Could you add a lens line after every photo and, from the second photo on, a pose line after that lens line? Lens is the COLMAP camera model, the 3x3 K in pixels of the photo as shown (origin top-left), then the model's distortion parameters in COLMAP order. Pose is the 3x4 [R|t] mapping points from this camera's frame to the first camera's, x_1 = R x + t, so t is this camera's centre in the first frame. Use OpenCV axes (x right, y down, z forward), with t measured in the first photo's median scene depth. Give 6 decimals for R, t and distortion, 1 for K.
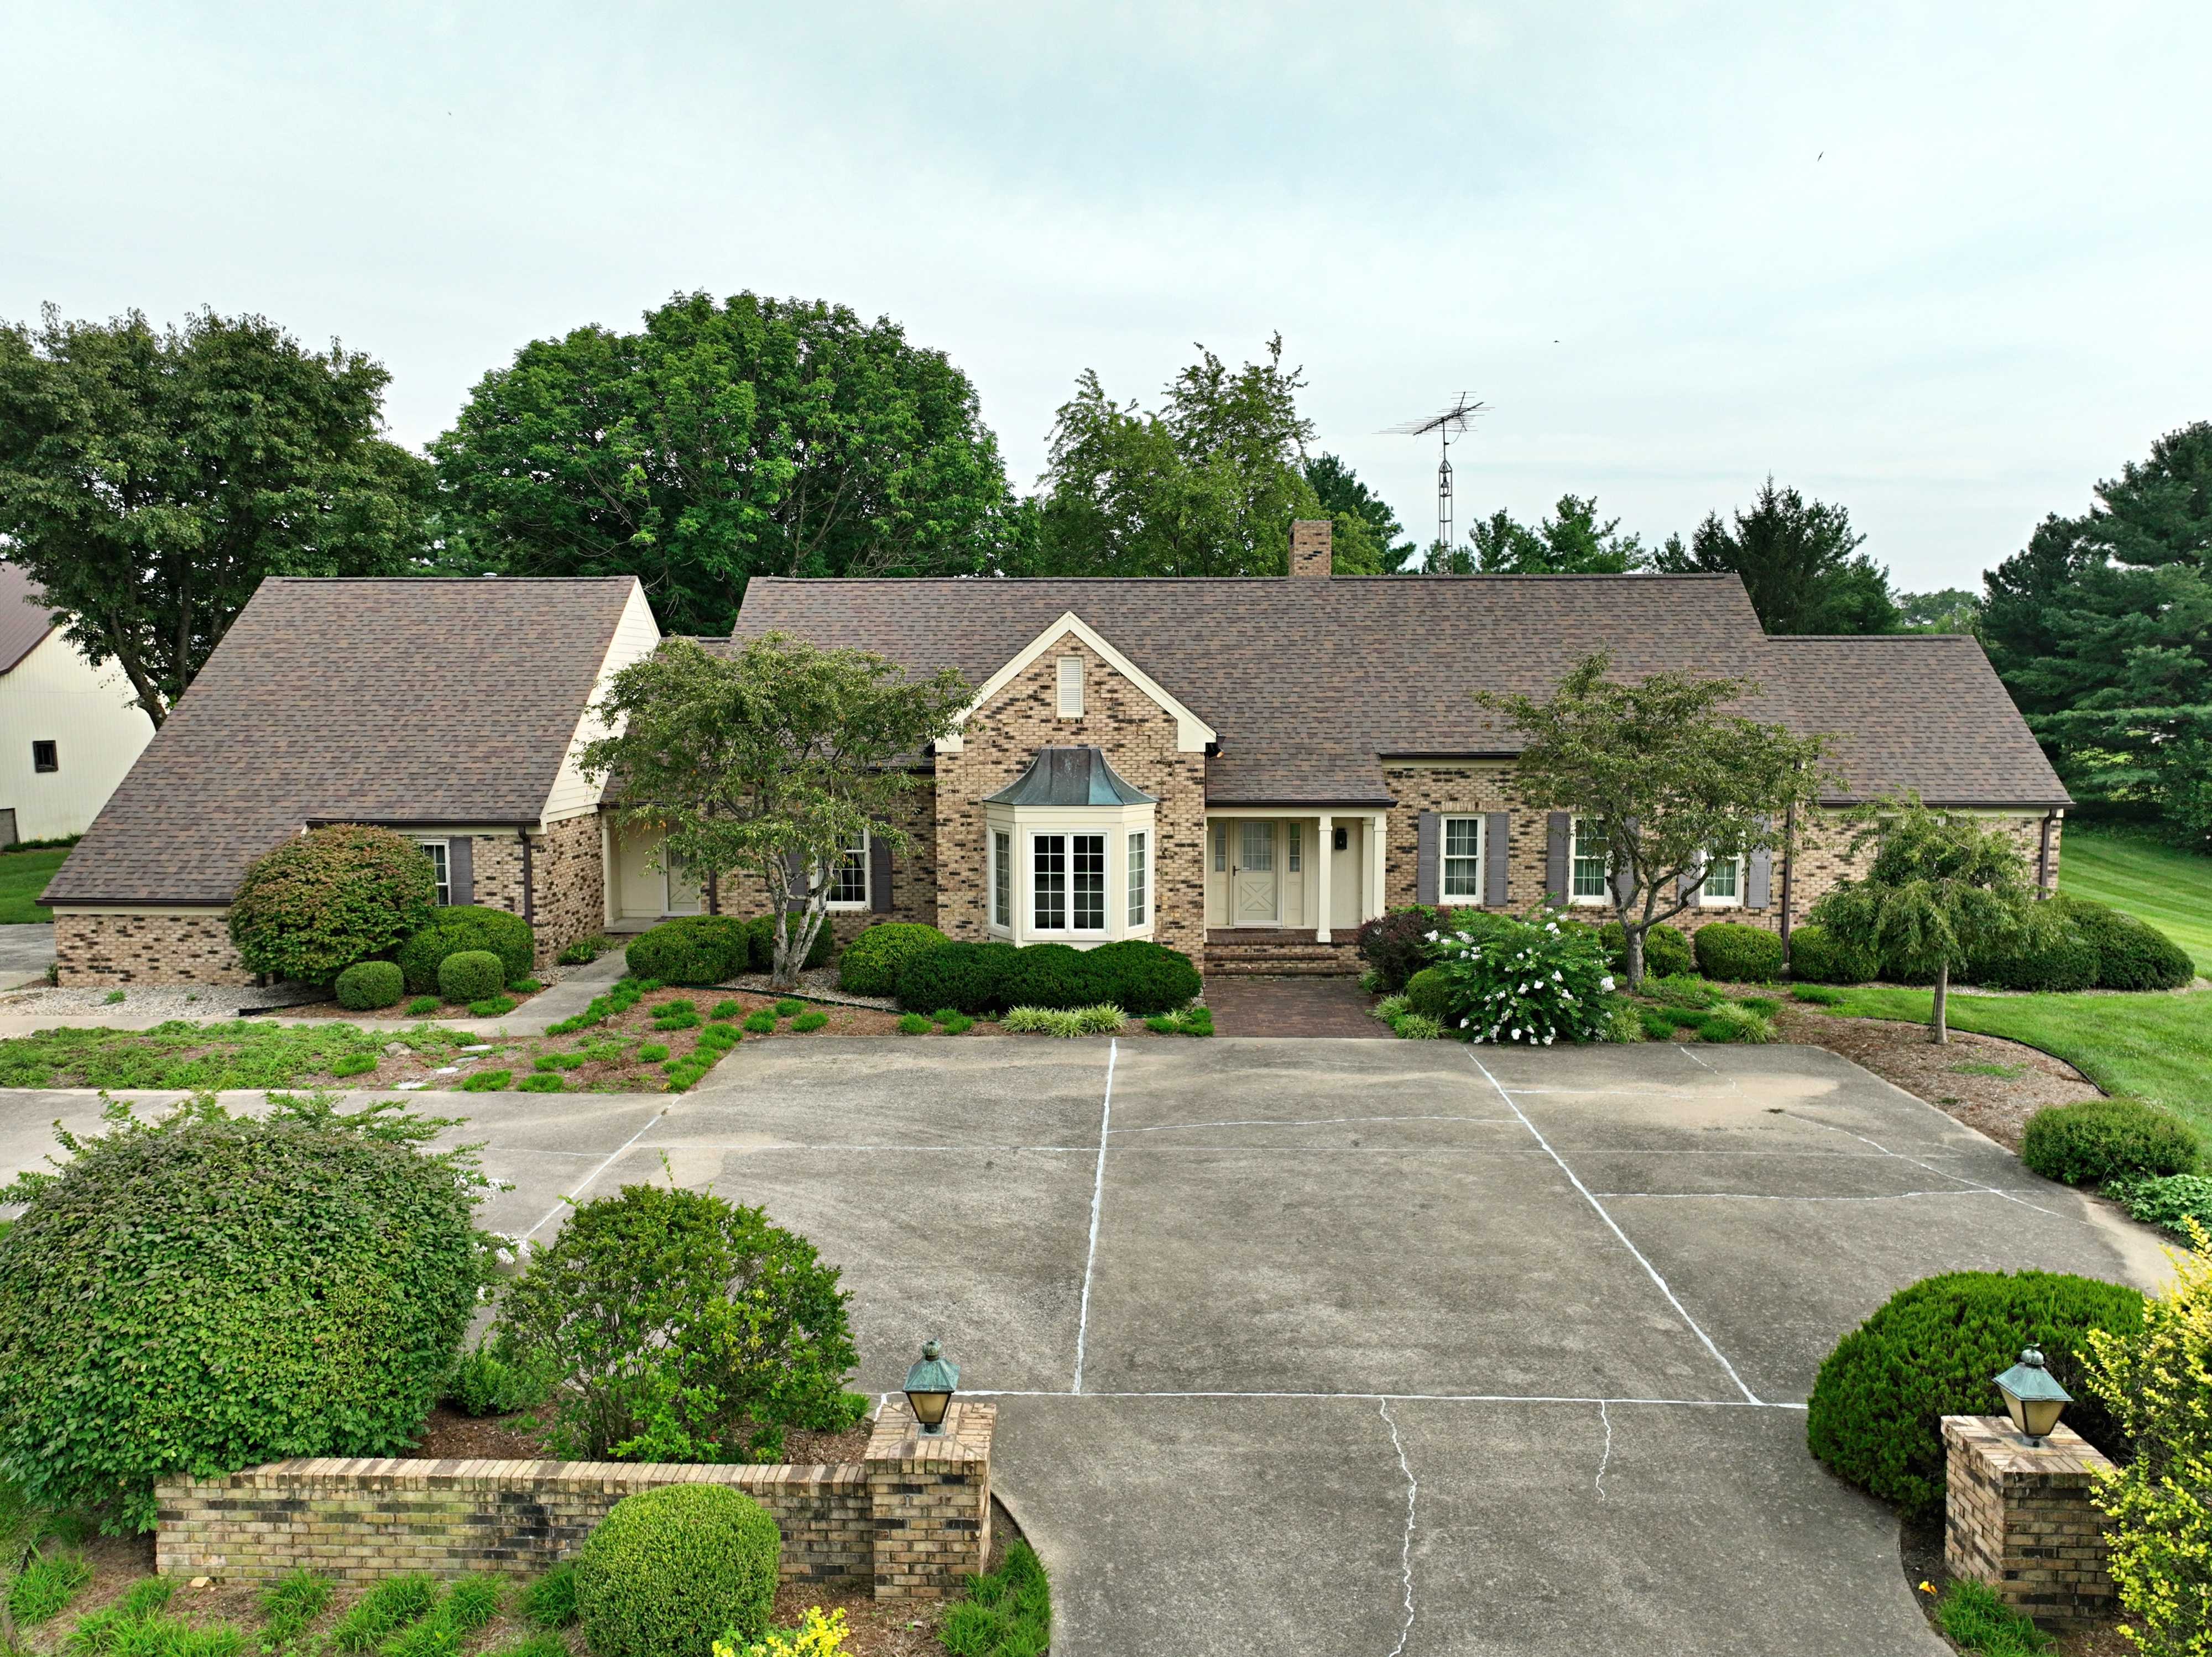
lens RADIAL K [[1551.5, 0, 1106.0], [0, 1551.5, 828.5], [0, 0, 1]] dist [-0.004091, 0.022823]
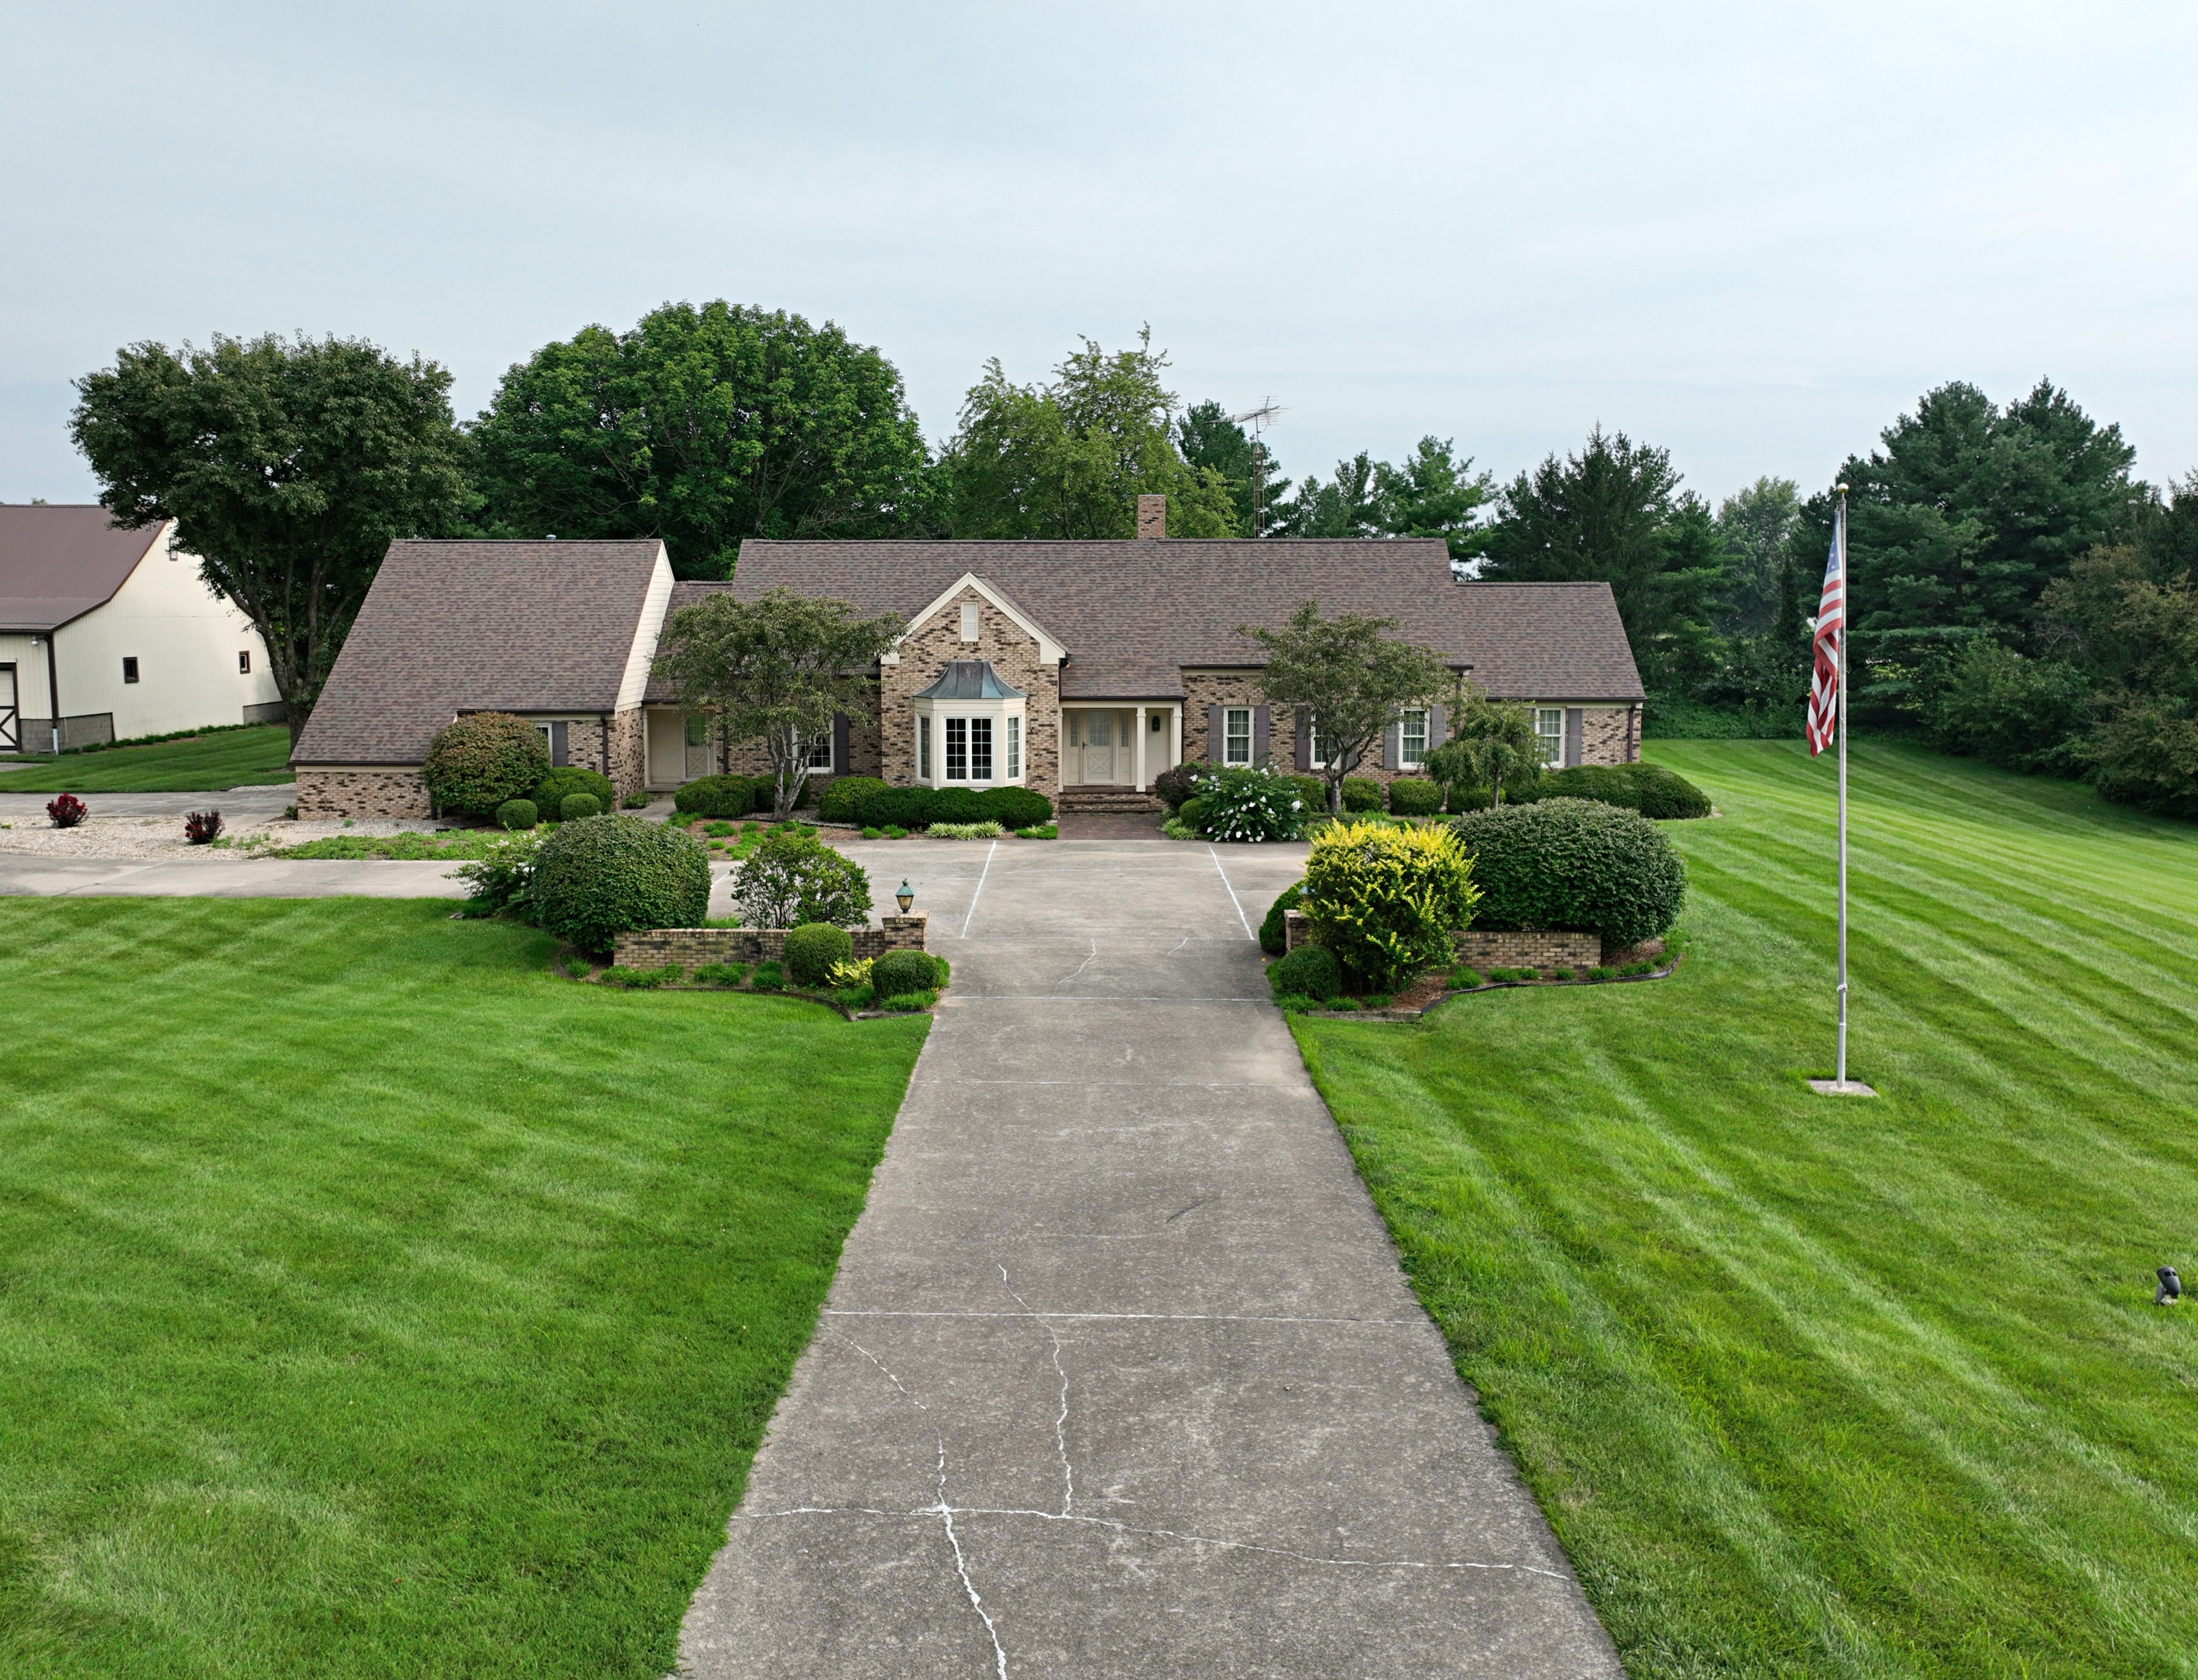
lens RADIAL K [[1753.1, 0, 1068.6], [0, 1753.1, 741.1], [0, 0, 1]] dist [0.007578, -0.012483]
pose [[0.999787, -0.001276, 0.020597, 0.036521], [0.001448, 0.999964, -0.008344, 0.038892], [-0.020585, 0.008372, 0.999753, -0.688815]]
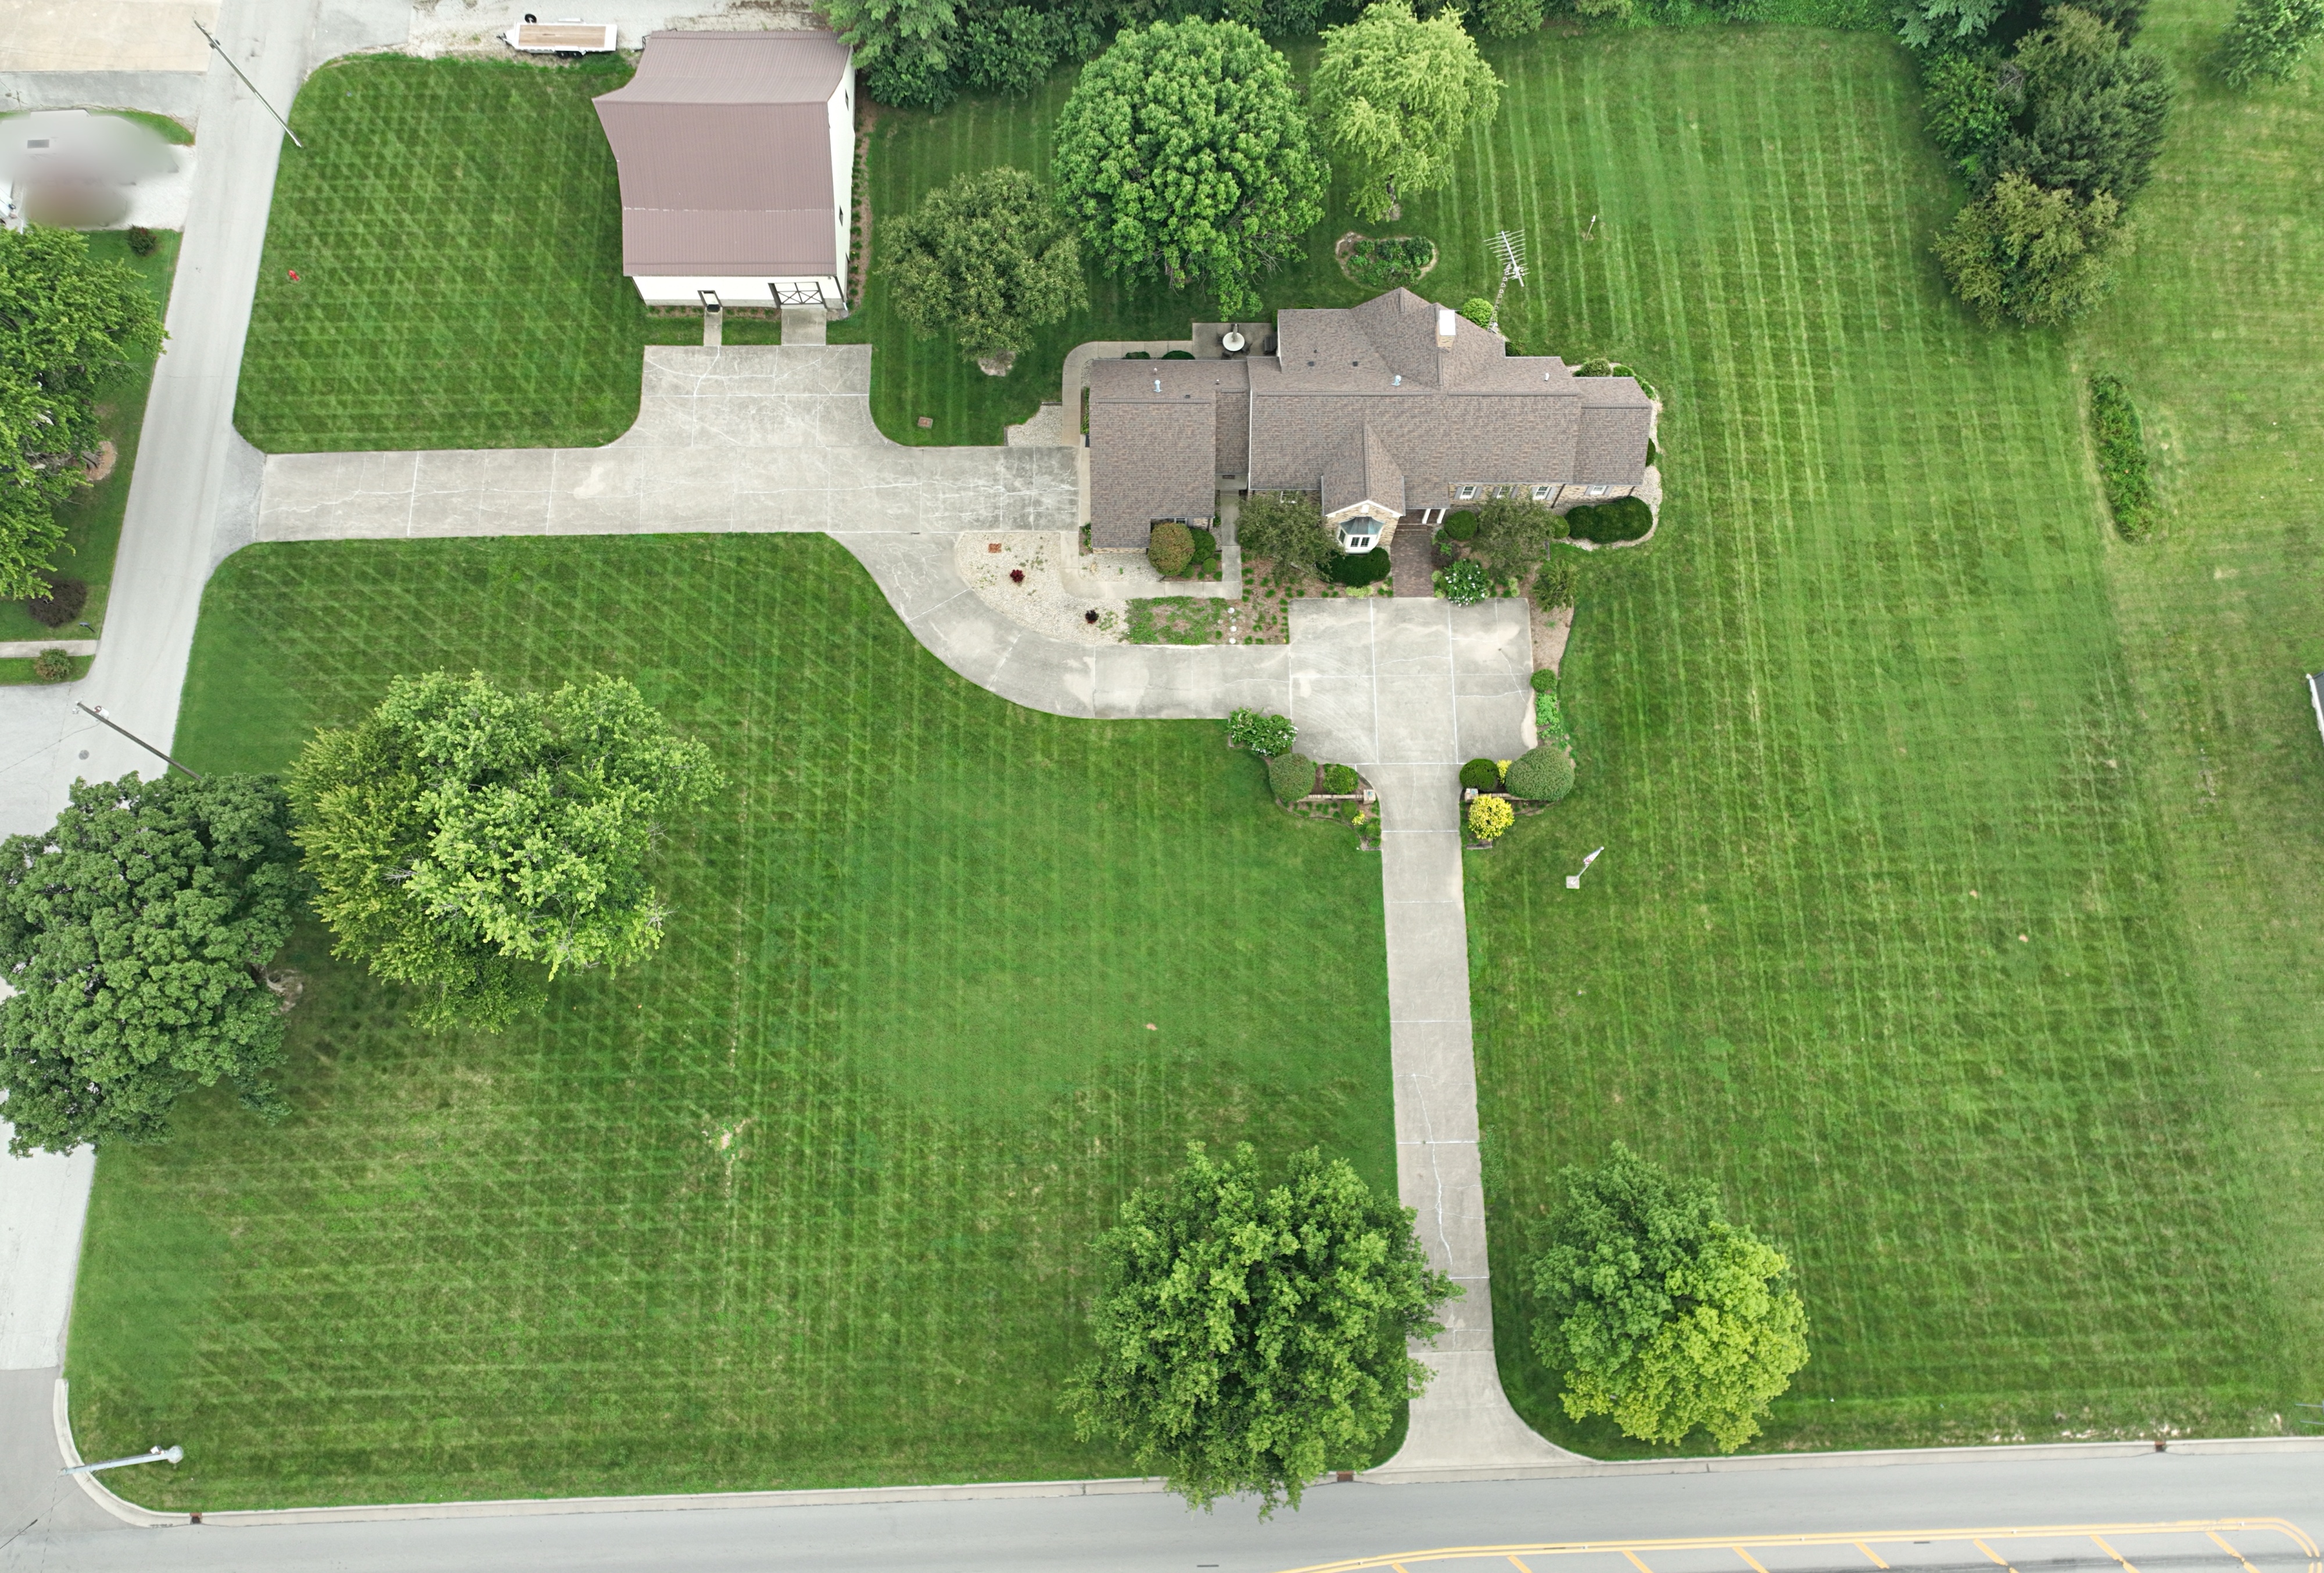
lens RADIAL K [[1651.0, 0, 1162.0], [0, 1651.0, 786.5], [0, 0, 1]] dist [0.006070, -0.000138]
pose [[0.999198, -0.037301, 0.014575, -0.563189], [-0.000831, 0.344554, 0.938766, -3.395854], [-0.040038, -0.938025, 0.344246, -0.913703]]
